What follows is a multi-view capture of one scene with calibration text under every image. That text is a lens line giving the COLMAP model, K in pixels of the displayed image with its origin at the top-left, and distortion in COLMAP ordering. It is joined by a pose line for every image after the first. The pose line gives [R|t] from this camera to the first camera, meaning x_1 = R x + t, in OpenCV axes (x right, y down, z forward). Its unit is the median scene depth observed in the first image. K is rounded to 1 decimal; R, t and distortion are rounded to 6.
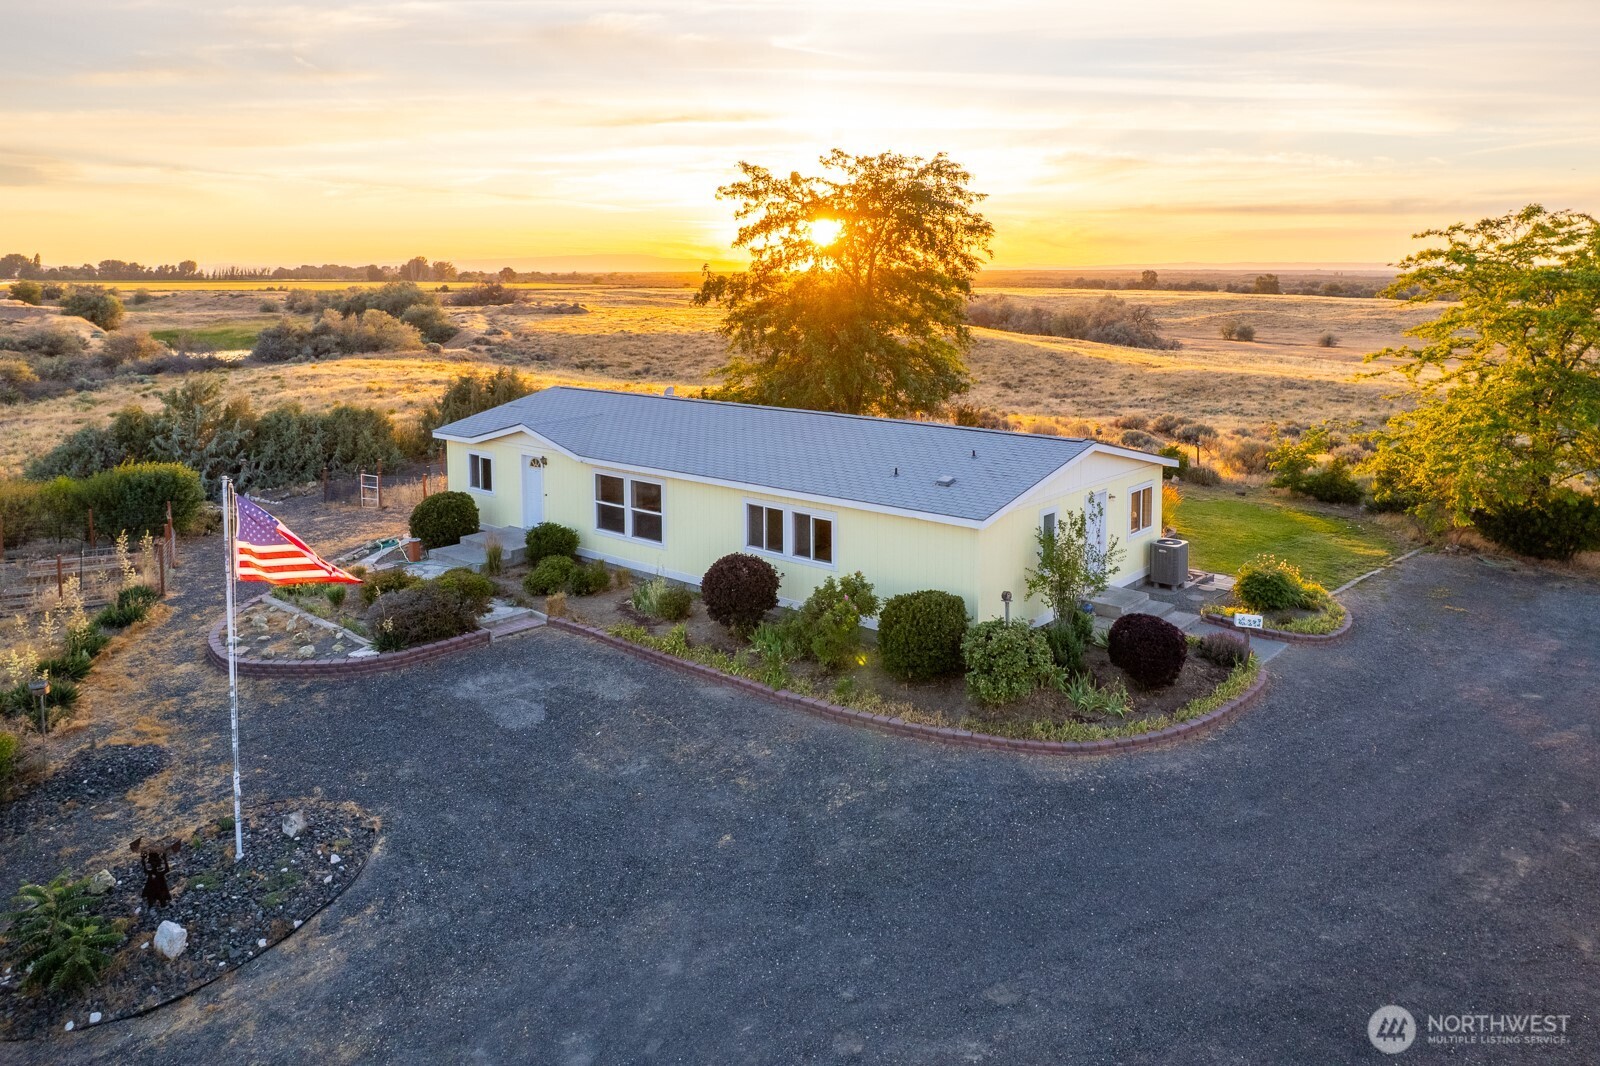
lens RADIAL K [[1147.9, 0, 798.0], [0, 1147.9, 453.8], [0, 0, 1]] dist [-0.076130, 0.078969]
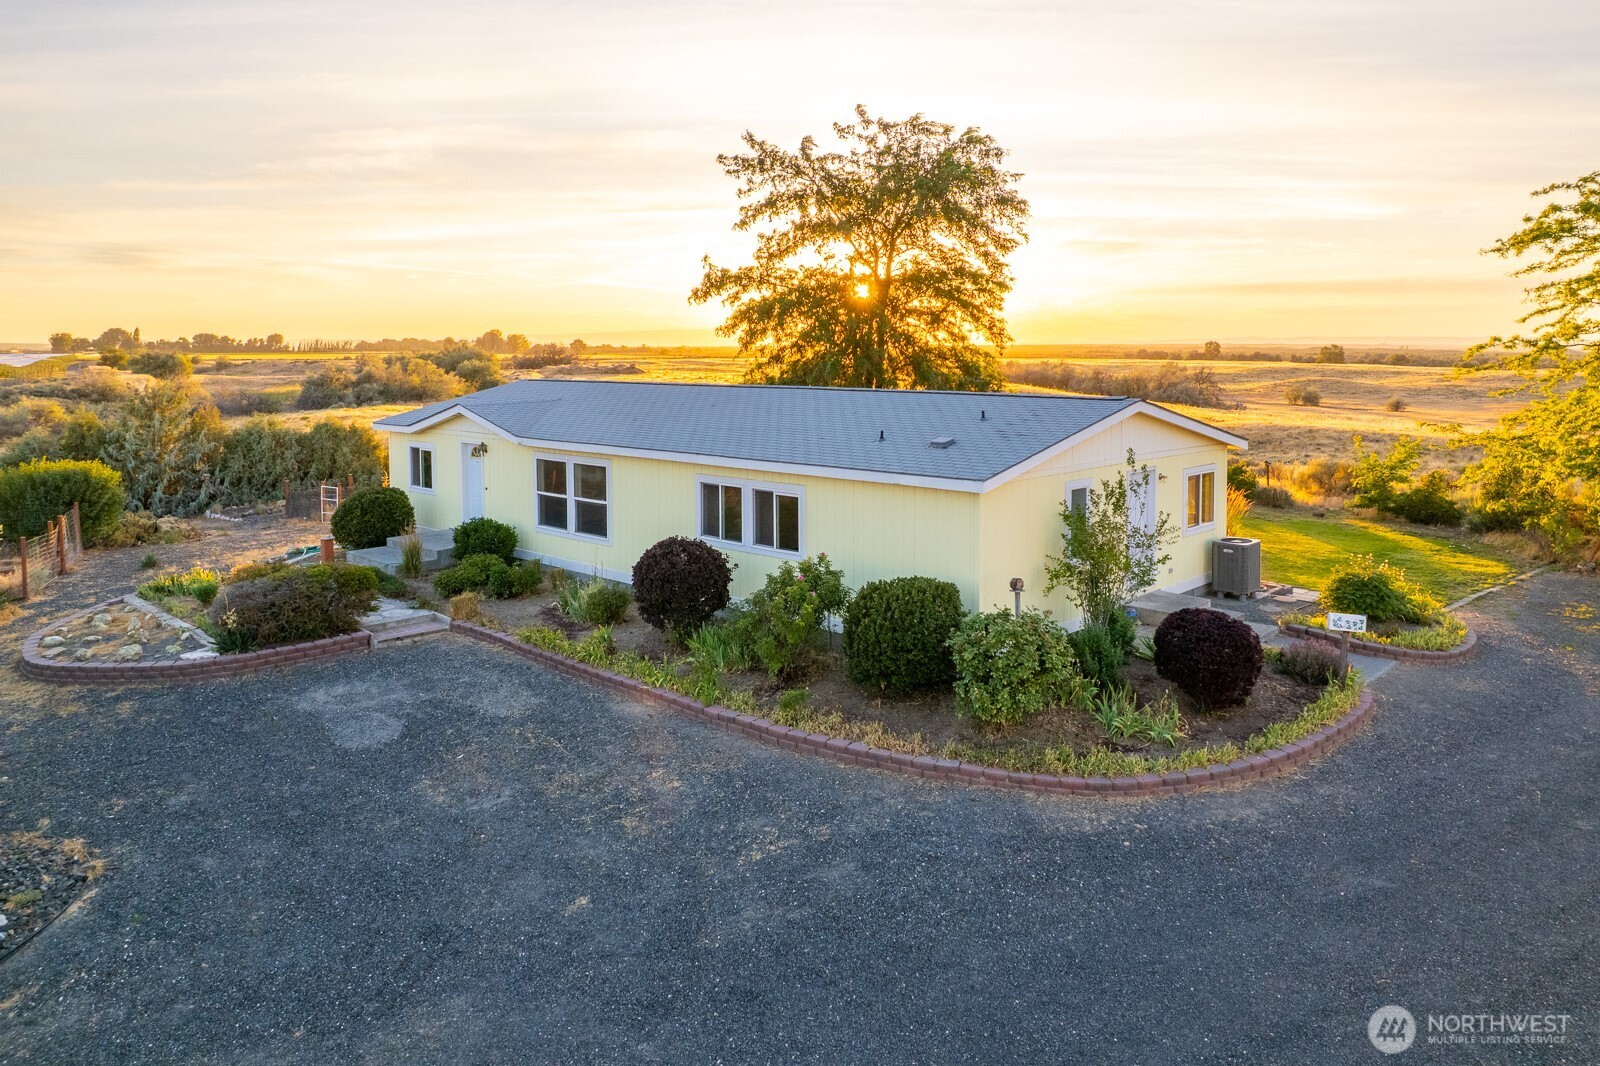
lens RADIAL K [[1052.0, 0, 837.1], [0, 1052.0, 530.6], [0, 0, 1]] dist [-0.076624, 0.067324]
pose [[0.998864, 0.005132, -0.047382, 0.093593], [-0.006009, 0.999813, -0.018386, 0.098428], [0.047279, 0.018650, 0.998708, 0.298219]]
